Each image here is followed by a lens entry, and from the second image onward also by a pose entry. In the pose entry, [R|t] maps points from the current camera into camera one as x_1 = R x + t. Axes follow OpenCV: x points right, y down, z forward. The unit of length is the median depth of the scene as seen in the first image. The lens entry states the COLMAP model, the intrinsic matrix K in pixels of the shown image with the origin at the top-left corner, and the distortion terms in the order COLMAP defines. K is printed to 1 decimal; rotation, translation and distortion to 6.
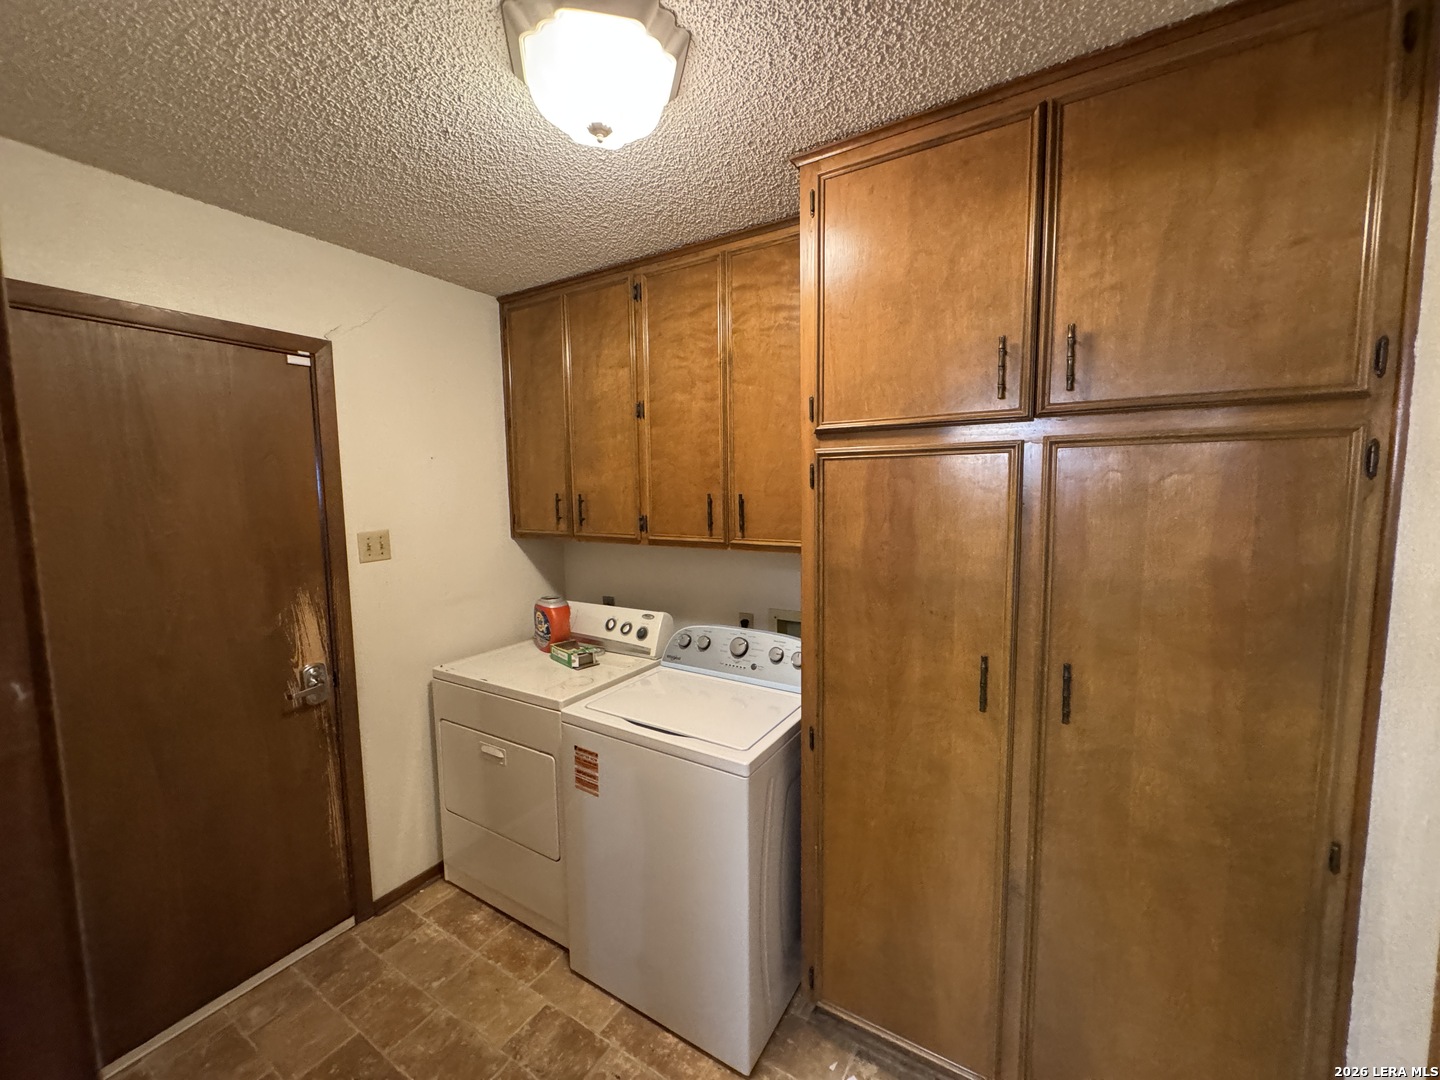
lens RADIAL K [[575.5, 0, 690.3], [0, 575.5, 540.0], [0, 0, 1]] dist [-0.001002, -0.000030]
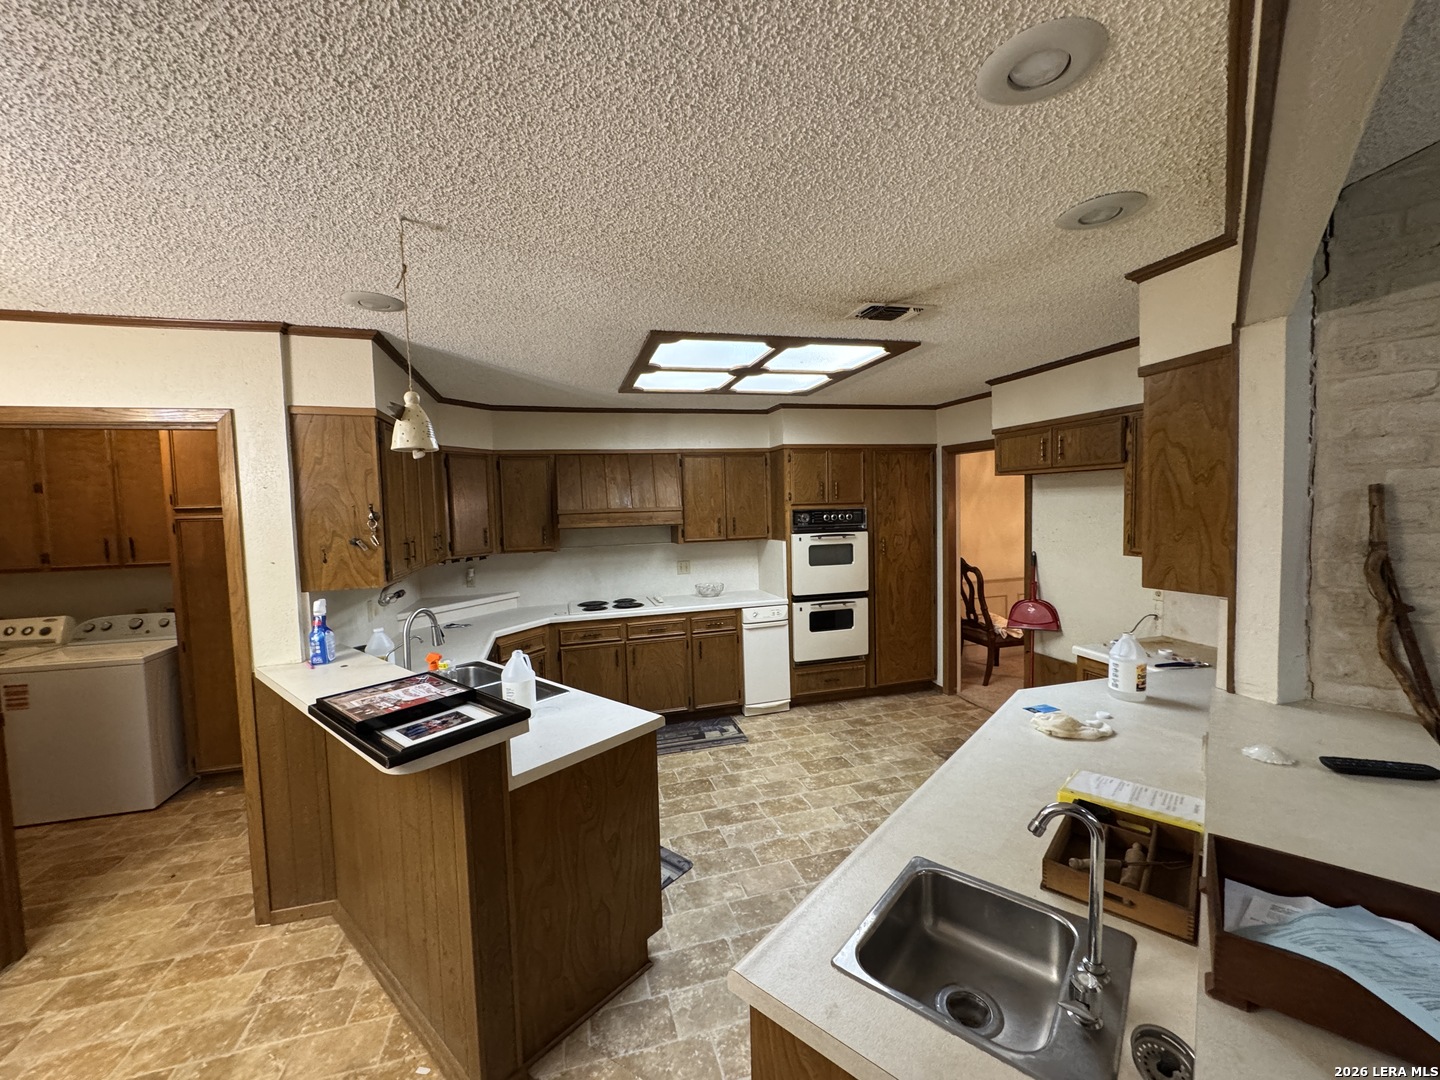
lens RADIAL K [[575.5, 0, 723.3], [0, 575.5, 540.3], [0, 0, 1]] dist [-0.001002, -0.000030]
pose [[0.635734, -0.044254, 0.770639, -0.118436], [0.089381, 0.995860, -0.016547, 0.122514], [-0.766716, 0.079400, 0.637057, -1.544918]]
